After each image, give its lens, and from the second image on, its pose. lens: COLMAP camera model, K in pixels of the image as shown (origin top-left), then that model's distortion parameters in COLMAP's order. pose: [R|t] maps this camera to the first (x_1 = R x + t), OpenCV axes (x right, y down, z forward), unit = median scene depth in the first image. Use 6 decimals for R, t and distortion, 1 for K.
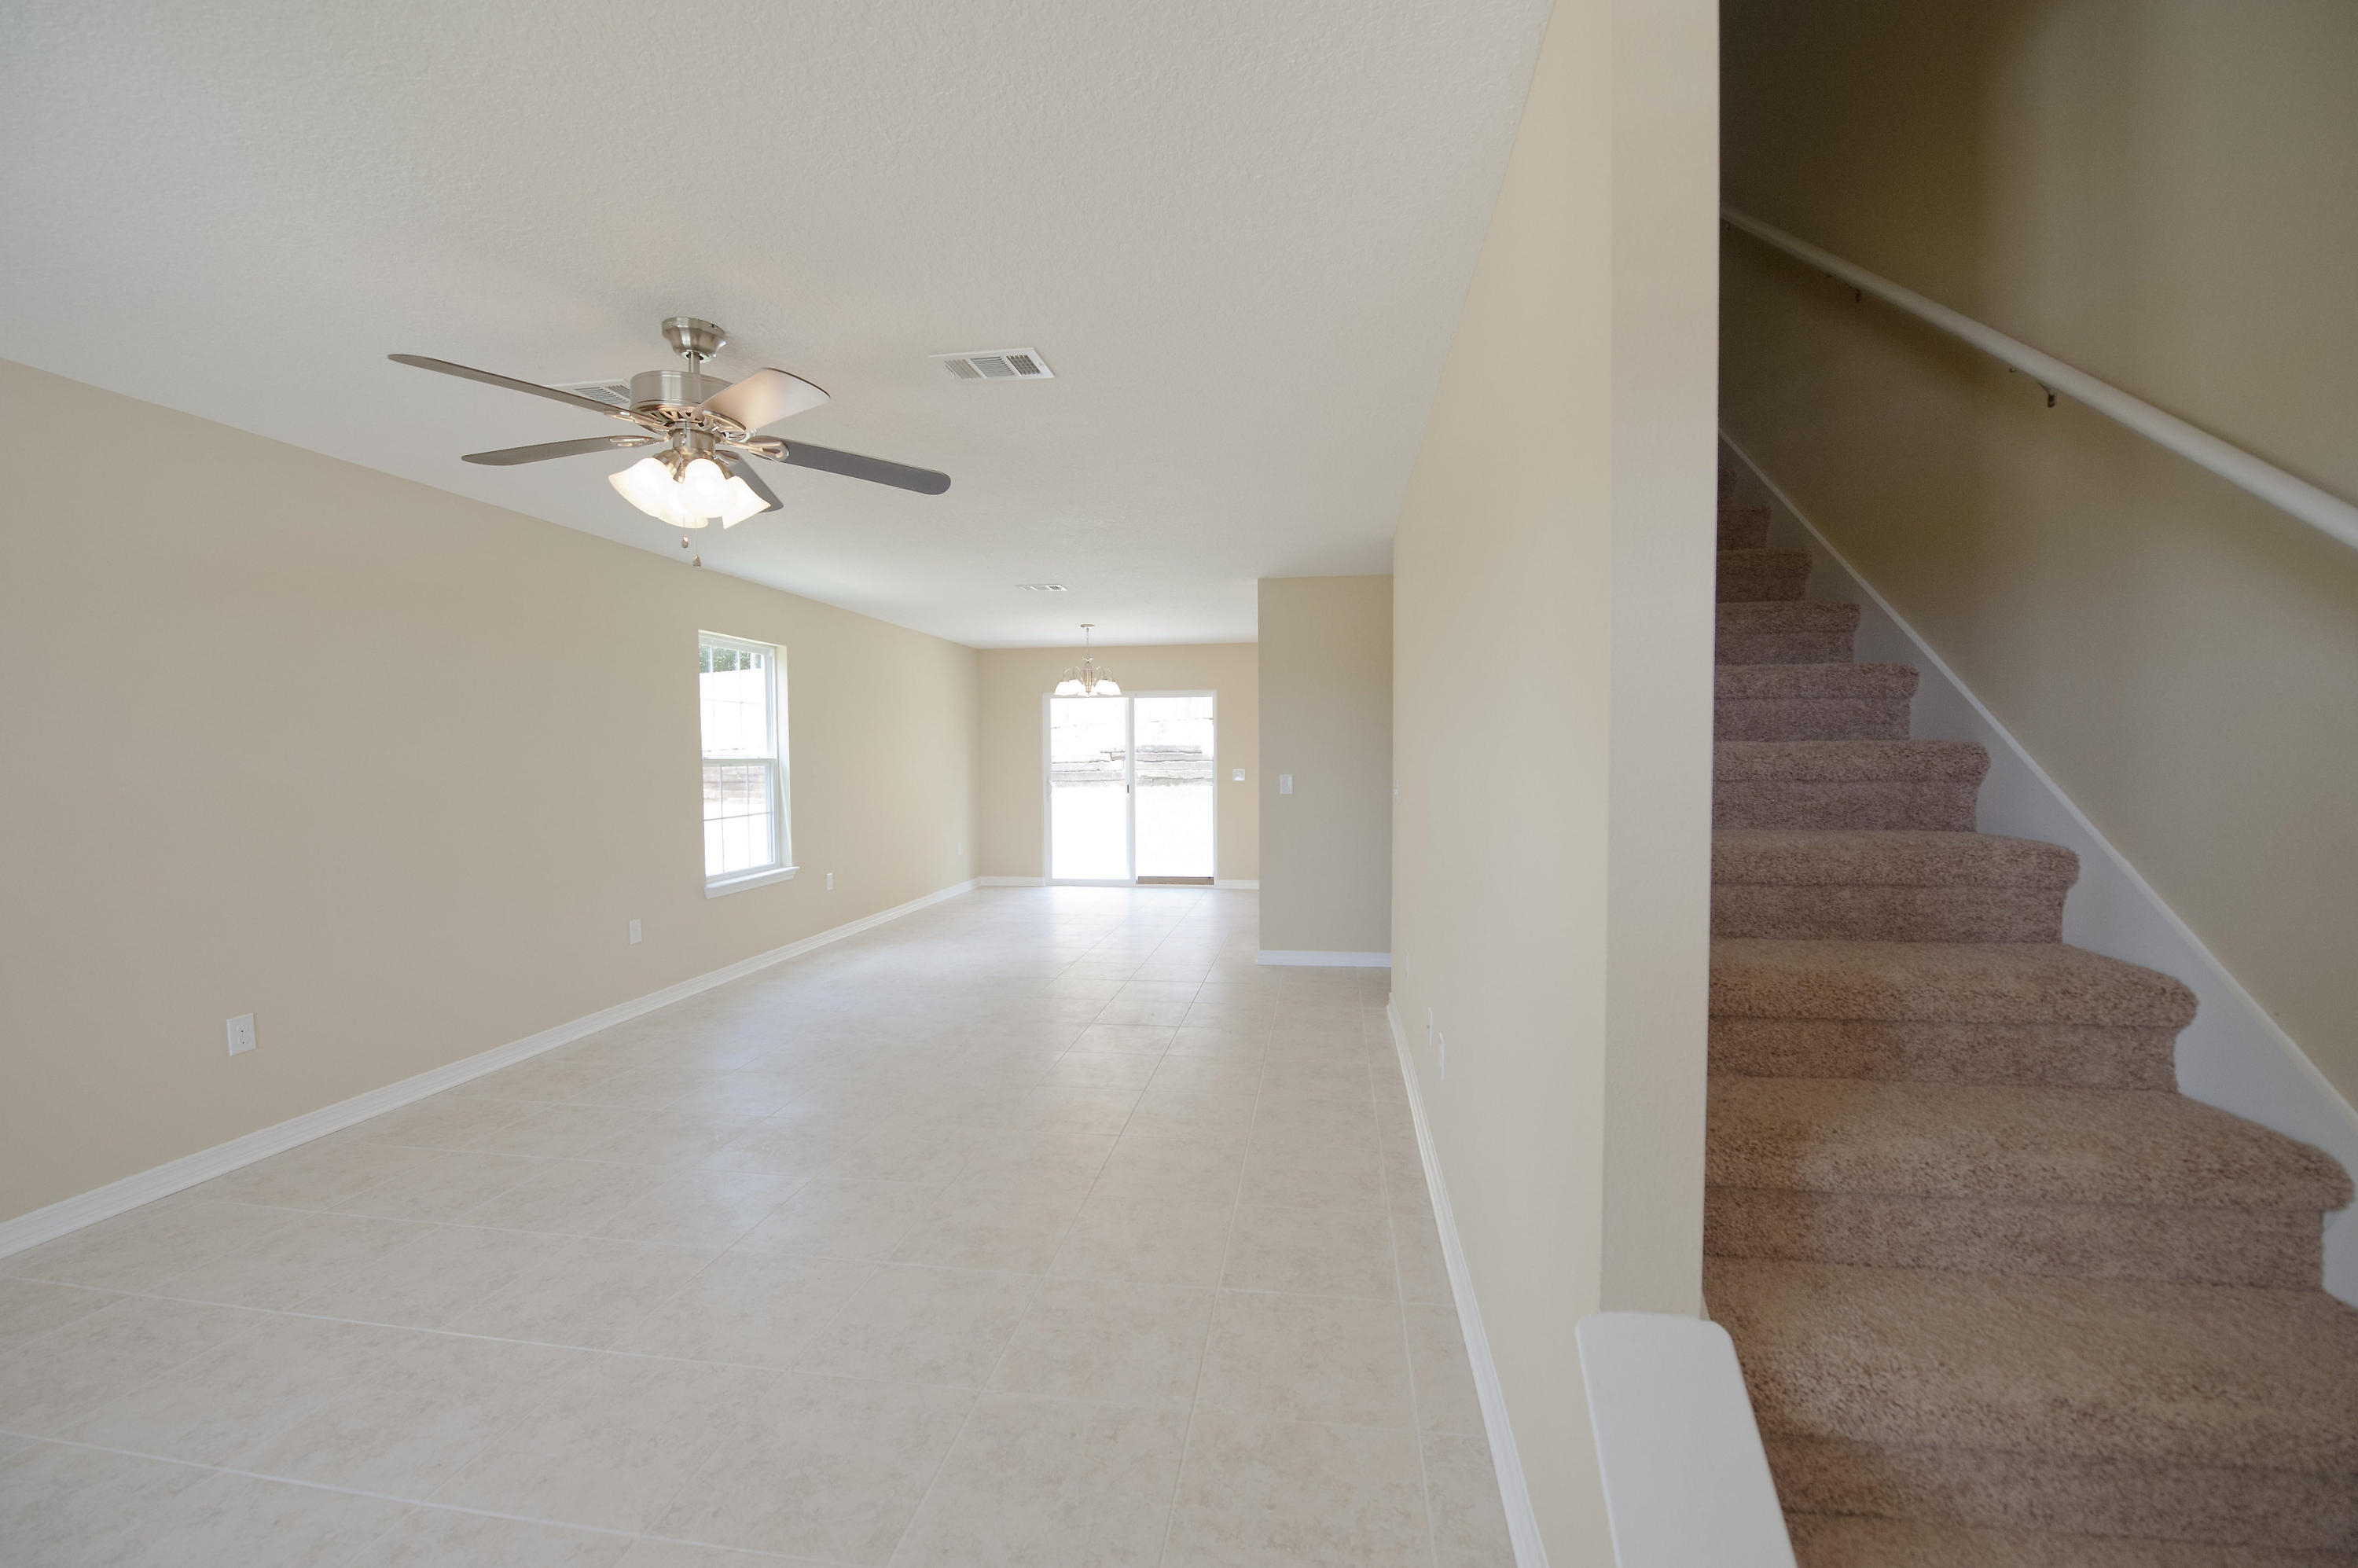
lens RADIAL K [[941.6, 0, 1185.5], [0, 941.6, 796.7], [0, 0, 1]] dist [-0.010736, -0.004247]
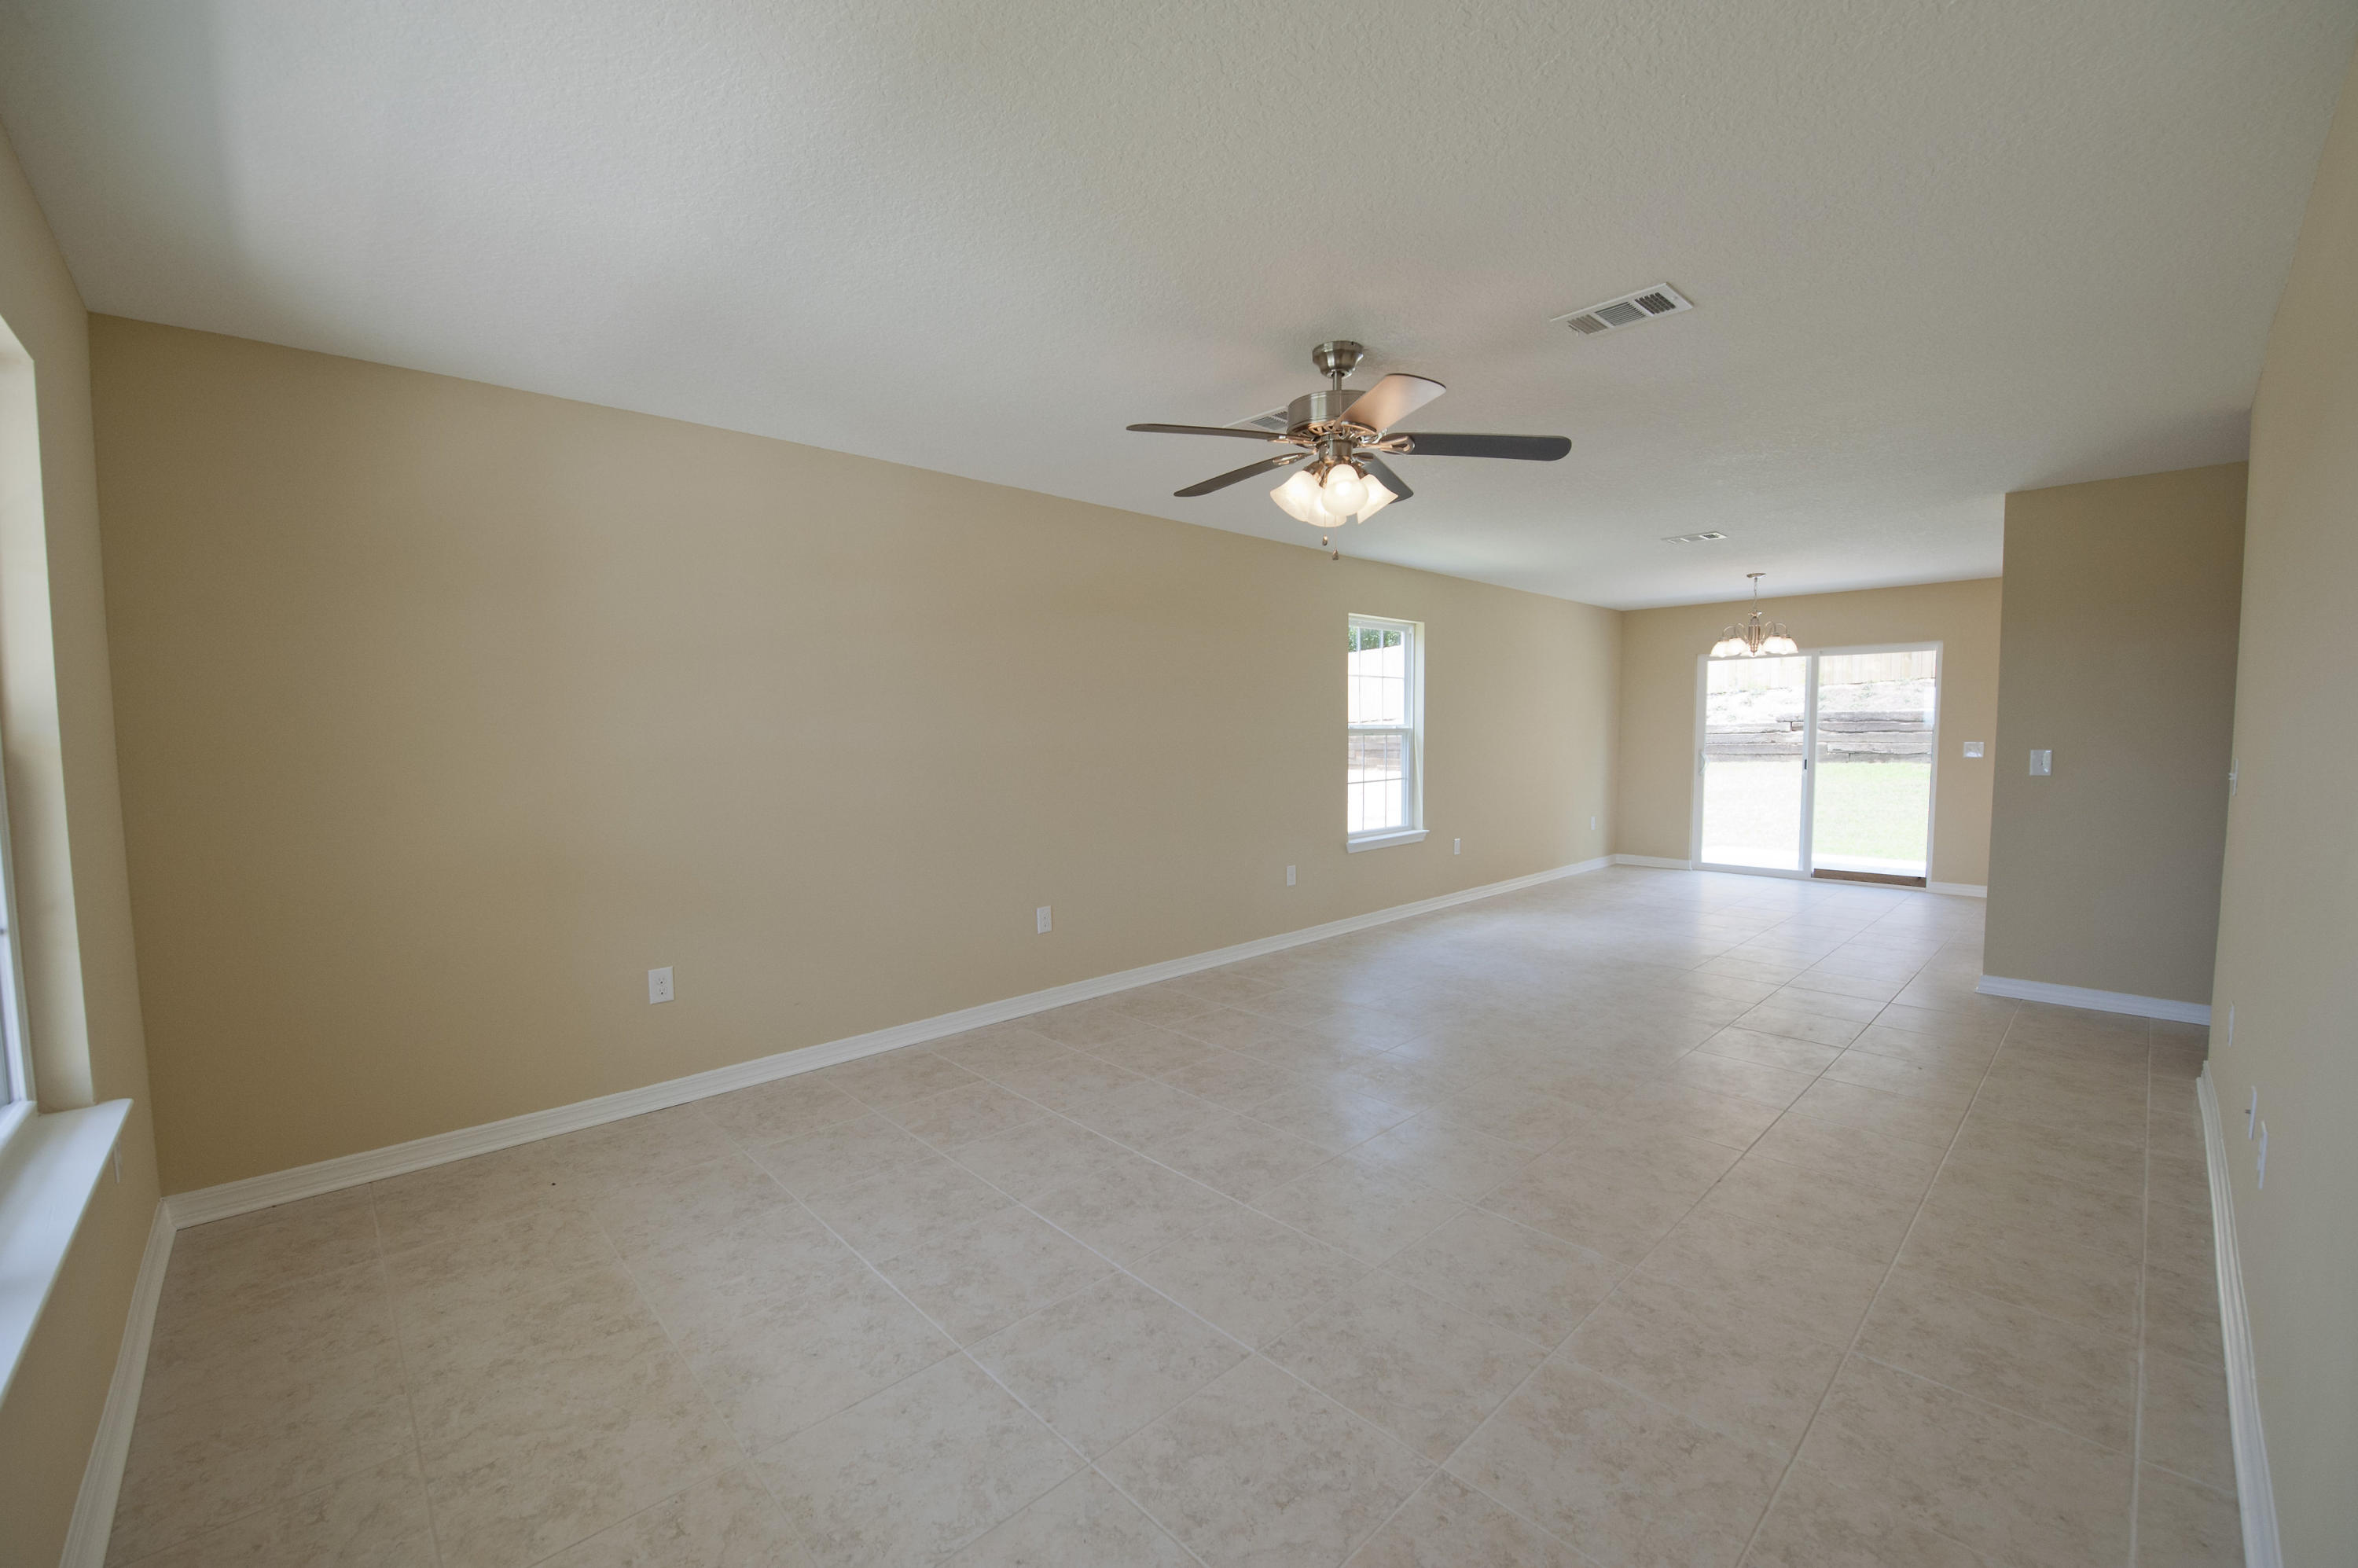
lens RADIAL K [[941.6, 0, 1185.5], [0, 941.6, 796.7], [0, 0, 1]] dist [-0.010736, -0.004247]
pose [[0.791004, 0.043407, -0.610269, 0.025994], [-0.024133, 0.998917, 0.039771, 0.001297], [0.611334, -0.016732, 0.791196, -0.014509]]
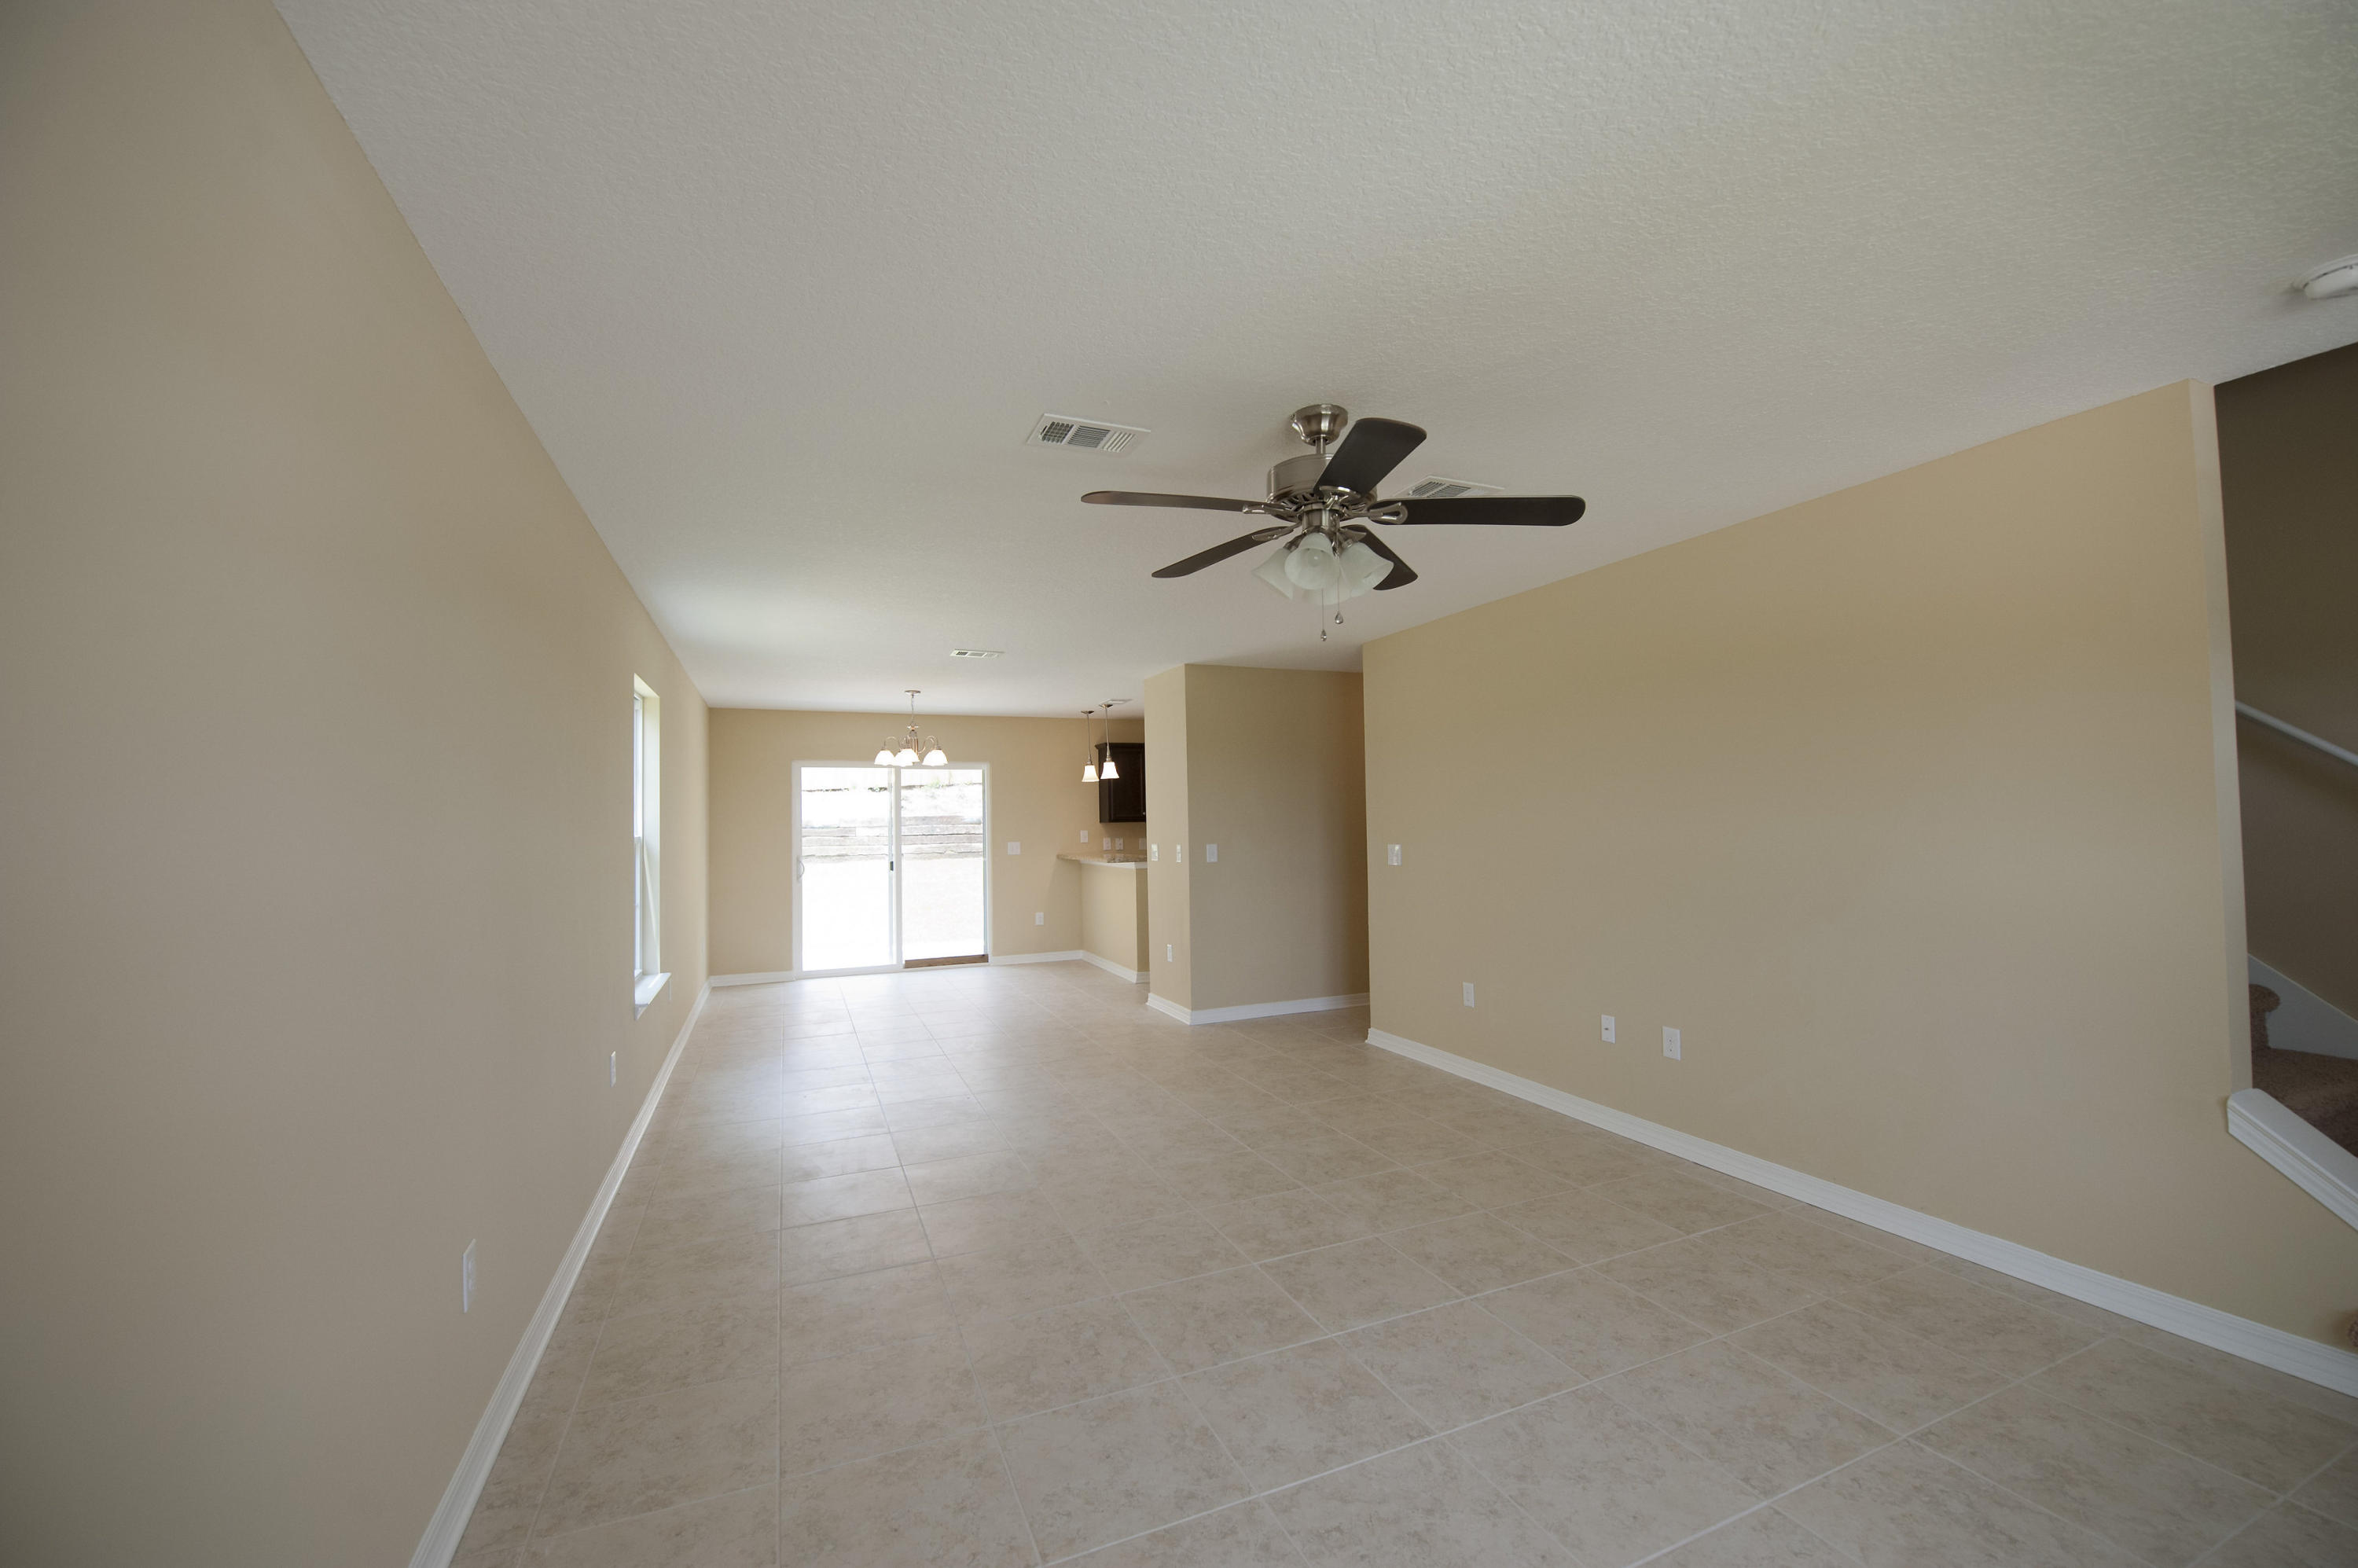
lens RADIAL K [[940.2, 0, 1185.3], [0, 940.2, 795.9], [0, 0, 1]] dist [-0.010897, -0.004066]
pose [[0.847371, 0.009930, 0.530909, -0.627520], [0.032520, 0.996978, -0.070552, -0.004982], [-0.530005, 0.077049, 0.844487, 0.120771]]
